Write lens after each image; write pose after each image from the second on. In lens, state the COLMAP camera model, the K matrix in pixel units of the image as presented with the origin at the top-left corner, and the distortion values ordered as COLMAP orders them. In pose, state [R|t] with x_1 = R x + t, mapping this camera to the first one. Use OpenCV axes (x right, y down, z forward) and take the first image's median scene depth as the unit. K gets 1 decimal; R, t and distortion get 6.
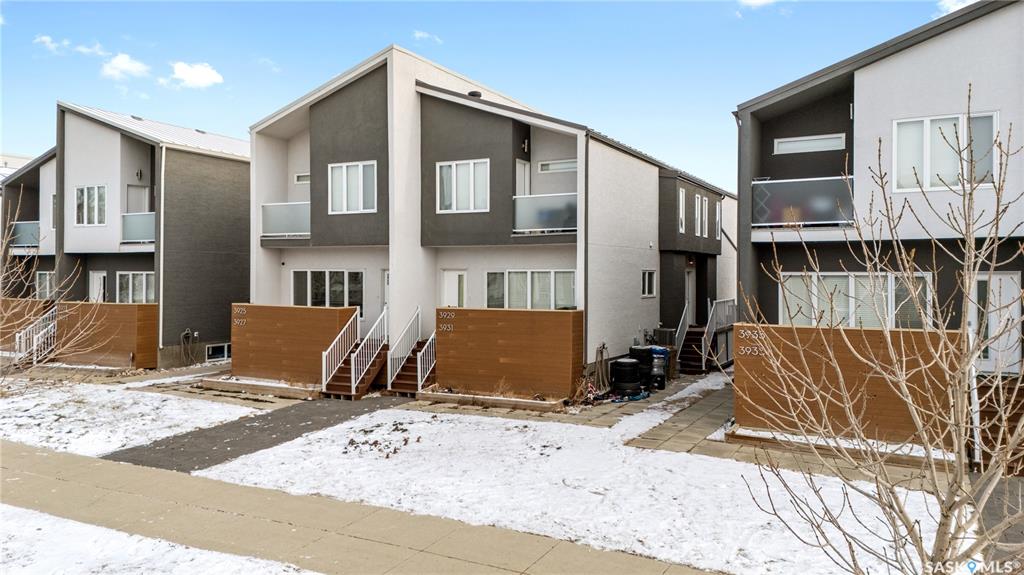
lens RADIAL K [[754.4, 0, 512.0], [0, 754.4, 287.5], [0, 0, 1]] dist [0.062751, -0.065352]
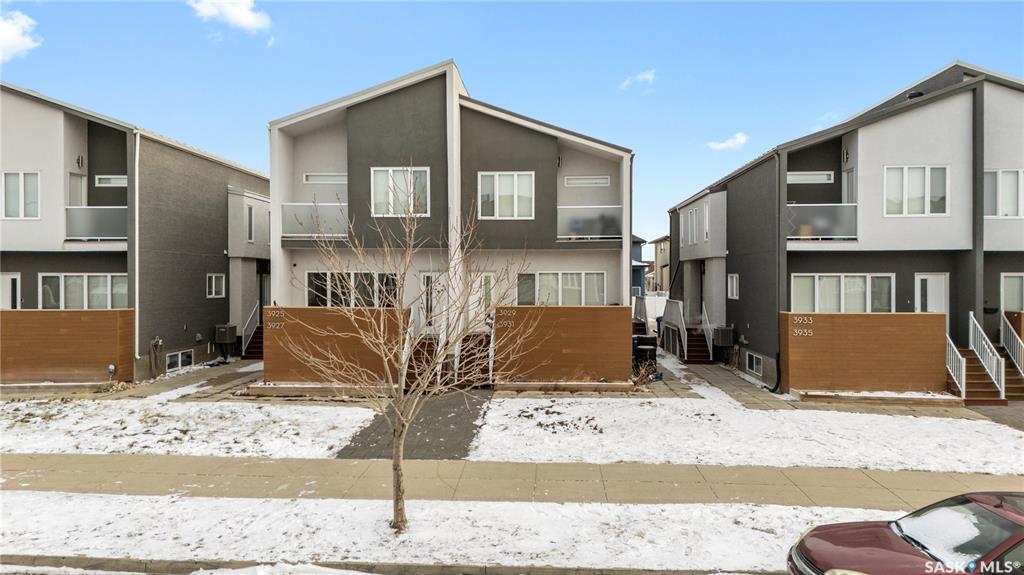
lens RADIAL K [[754.4, 0, 512.0], [0, 754.4, 287.5], [0, 0, 1]] dist [0.062751, -0.065352]
pose [[0.908775, -0.008081, 0.417207, -0.511554], [0.009019, 0.999959, -0.000278, 0.000340], [-0.417188, 0.004016, 0.908811, 0.001738]]
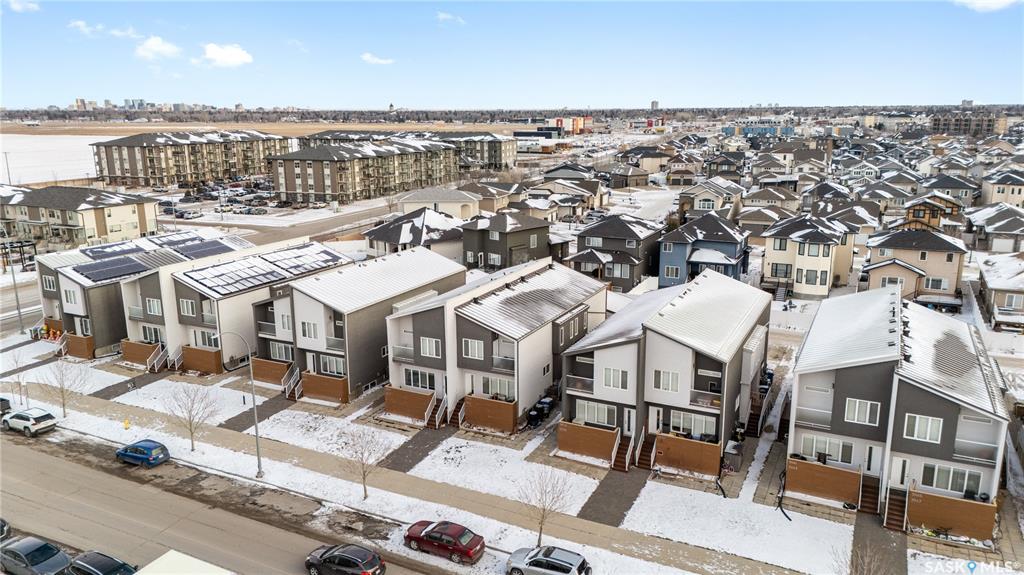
lens RADIAL K [[754.4, 0, 512.0], [0, 754.4, 287.5], [0, 0, 1]] dist [0.062751, -0.065352]
pose [[0.999714, -0.014137, 0.019284, 0.023905], [0.009494, 0.974887, 0.222497, -0.932280], [-0.021945, -0.222250, 0.974743, -1.547770]]
